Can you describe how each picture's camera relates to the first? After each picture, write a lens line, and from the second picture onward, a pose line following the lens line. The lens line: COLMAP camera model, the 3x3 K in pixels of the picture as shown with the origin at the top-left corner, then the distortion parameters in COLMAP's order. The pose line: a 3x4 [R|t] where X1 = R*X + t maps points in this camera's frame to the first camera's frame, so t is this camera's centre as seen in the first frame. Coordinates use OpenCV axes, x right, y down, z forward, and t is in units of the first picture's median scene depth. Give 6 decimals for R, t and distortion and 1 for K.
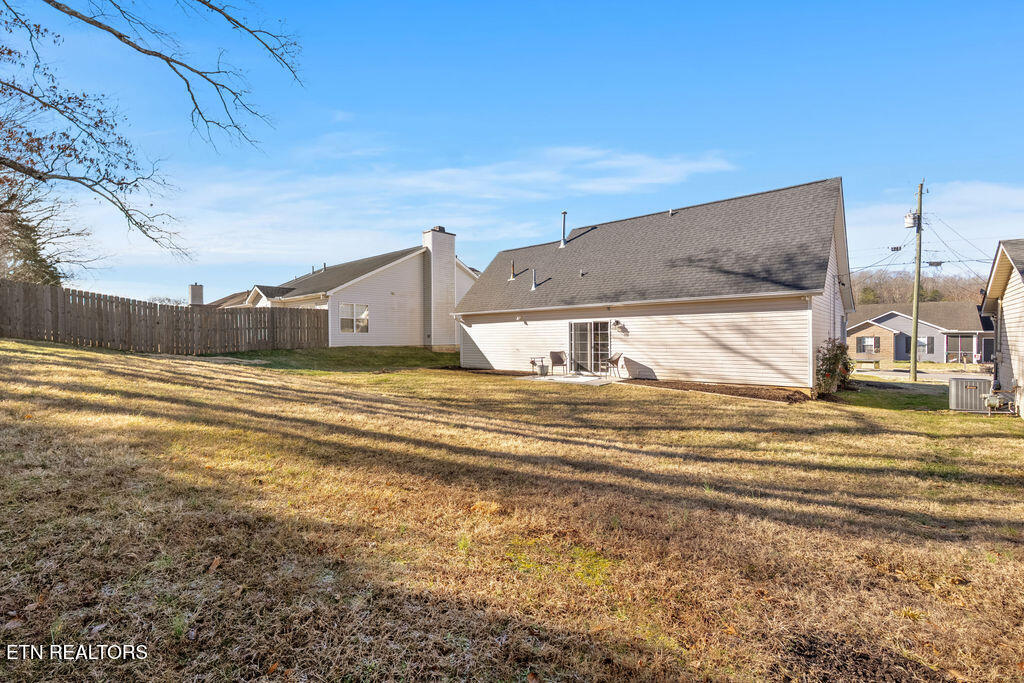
lens RADIAL K [[449.5, 0, 511.6], [0, 449.5, 342.4], [0, 0, 1]] dist [-0.001971, -0.000032]
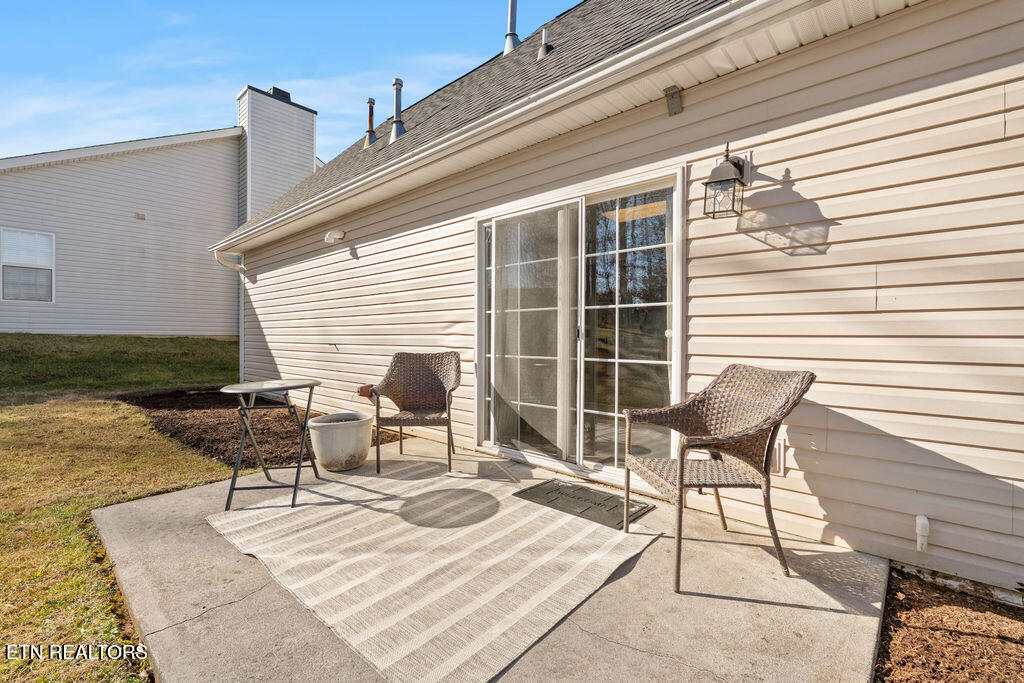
lens RADIAL K [[449.5, 0, 504.3], [0, 449.5, 341.9], [0, 0, 1]] dist [-0.001971, -0.000032]
pose [[0.999363, 0.009164, -0.034489, 0.153297], [-0.009117, 0.999957, 0.001522, 0.014139], [0.034502, -0.001206, 0.999404, 0.800196]]
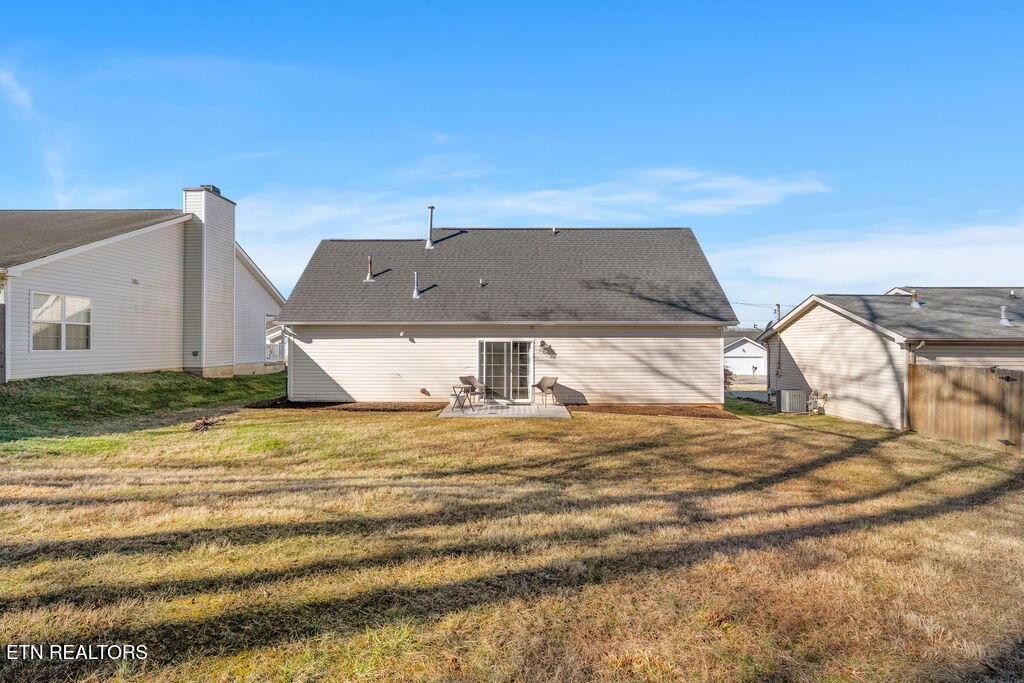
lens RADIAL K [[449.5, 0, 513.6], [0, 449.5, 341.4], [0, 0, 1]] dist [-0.001971, -0.000032]
pose [[0.759566, 0.013334, 0.650293, -0.377379], [-0.001909, 0.999831, -0.018270, -0.029942], [-0.650427, 0.012636, 0.759464, 0.333105]]
